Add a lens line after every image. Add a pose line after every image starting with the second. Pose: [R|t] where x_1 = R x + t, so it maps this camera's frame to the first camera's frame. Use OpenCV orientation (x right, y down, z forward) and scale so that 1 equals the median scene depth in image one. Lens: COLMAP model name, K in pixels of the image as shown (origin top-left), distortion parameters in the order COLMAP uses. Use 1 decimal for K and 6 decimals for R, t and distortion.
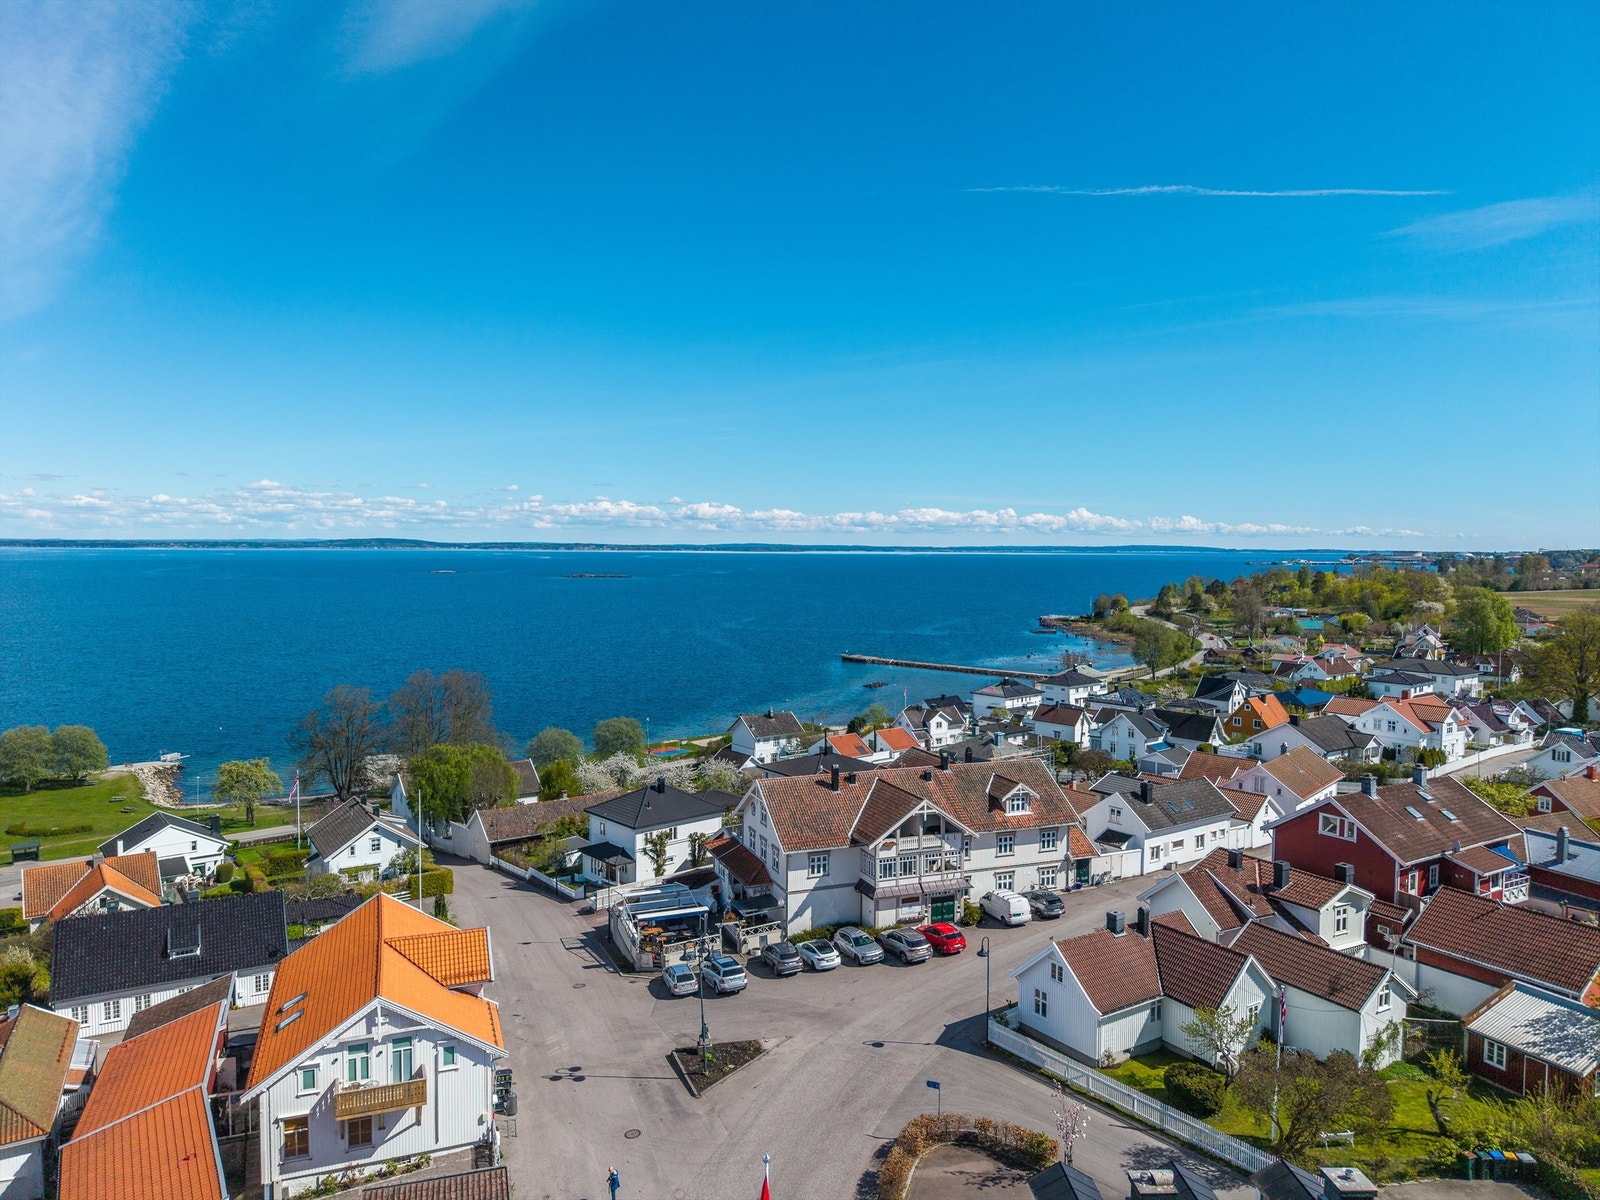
lens RADIAL K [[1084.1, 0, 781.8], [0, 1084.1, 601.3], [0, 0, 1]] dist [0.016360, -0.013822]
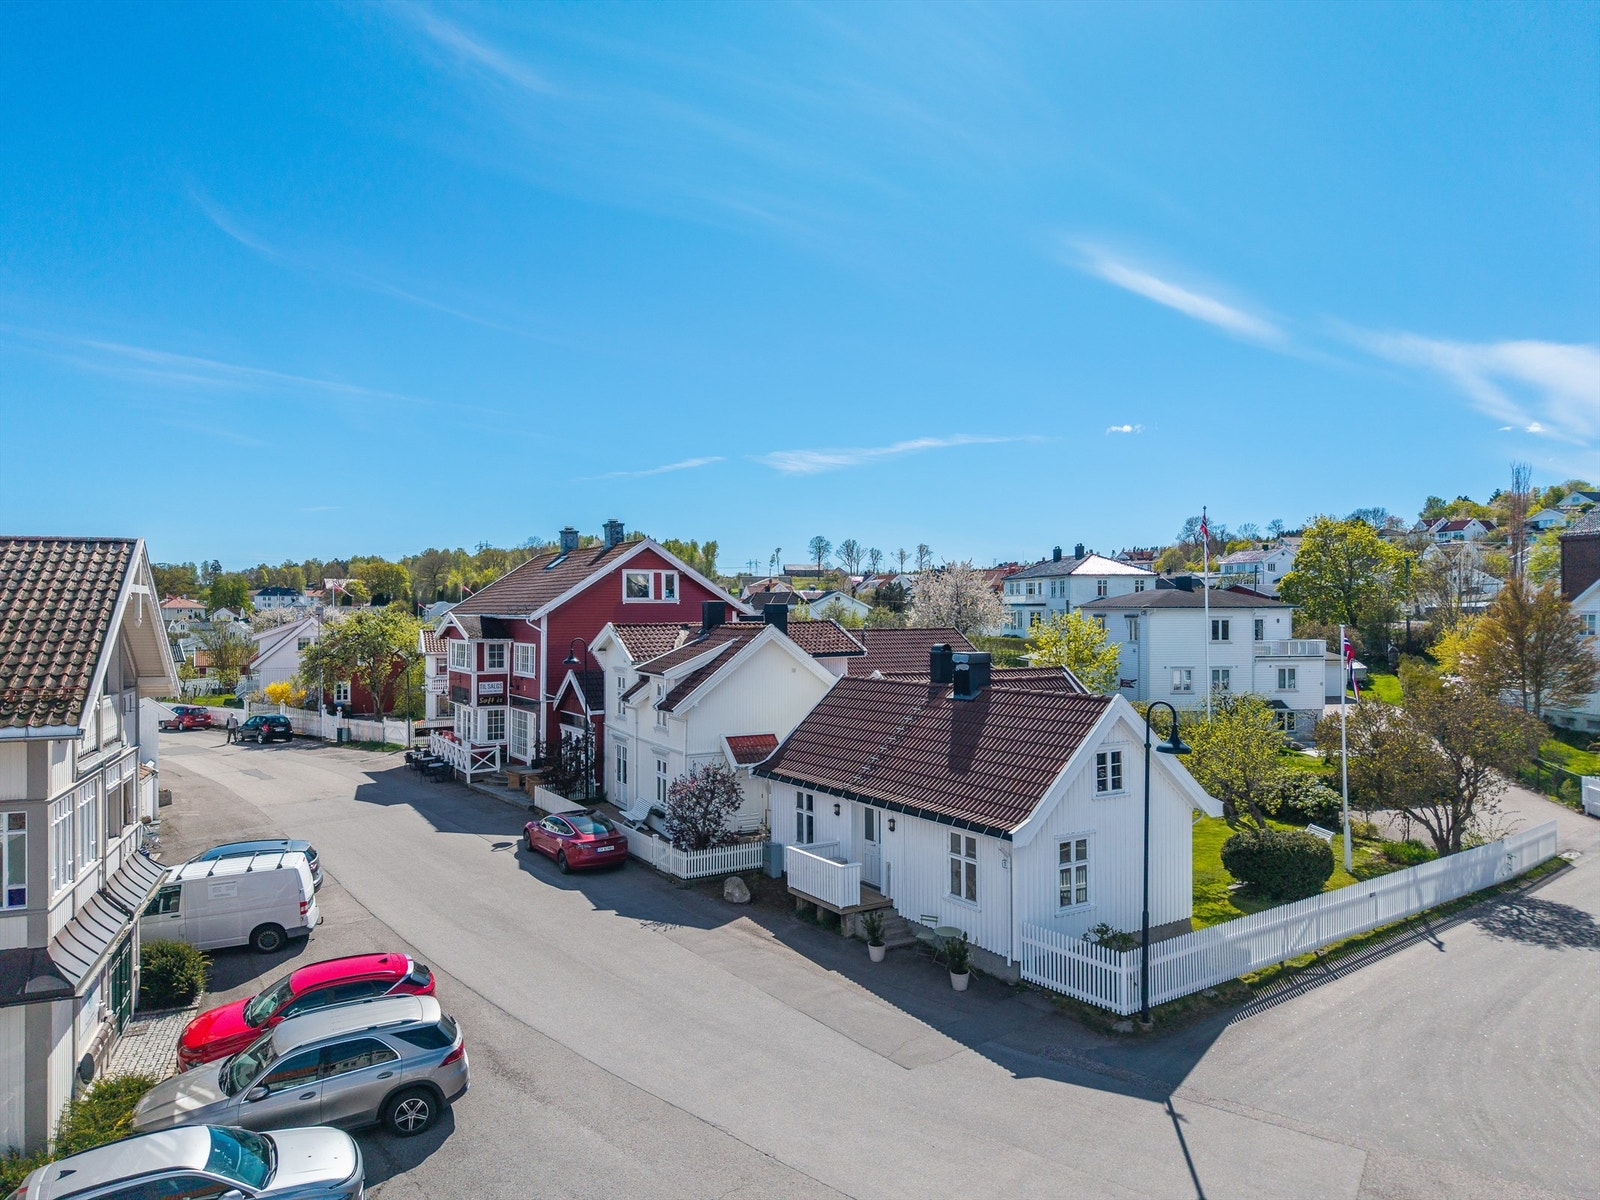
lens RADIAL K [[1084.1, 0, 800.1], [0, 1084.1, 606.5], [0, 0, 1]] dist [0.016360, -0.013822]
pose [[0.001752, -0.003736, 0.999991, -0.130431], [0.058169, 0.998300, 0.003628, 0.224435], [-0.998305, 0.058162, 0.001966, 0.921192]]
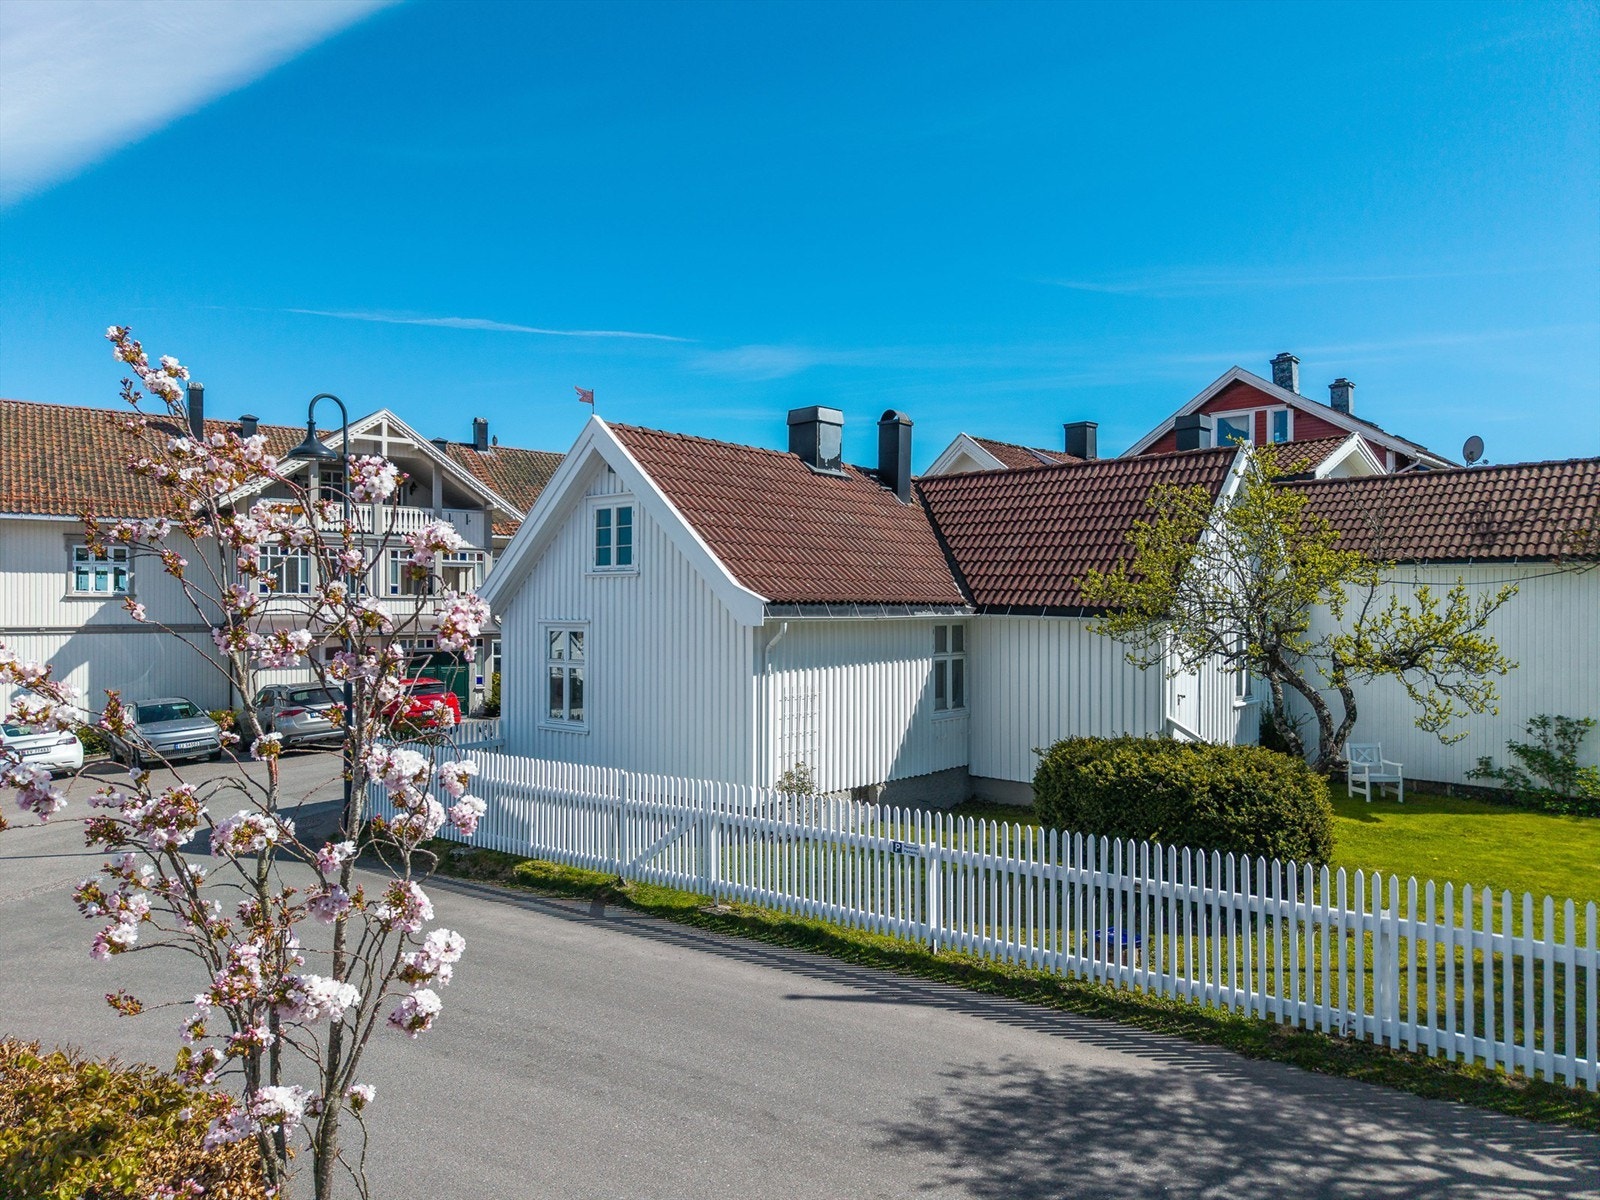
lens RADIAL K [[1084.1, 0, 789.5], [0, 1084.1, 596.1], [0, 0, 1]] dist [0.016360, -0.013822]
pose [[0.961287, -0.000566, 0.275550, 0.182827], [0.017242, 0.998162, -0.058100, 0.308782], [-0.275011, 0.060602, 0.959529, 0.603361]]
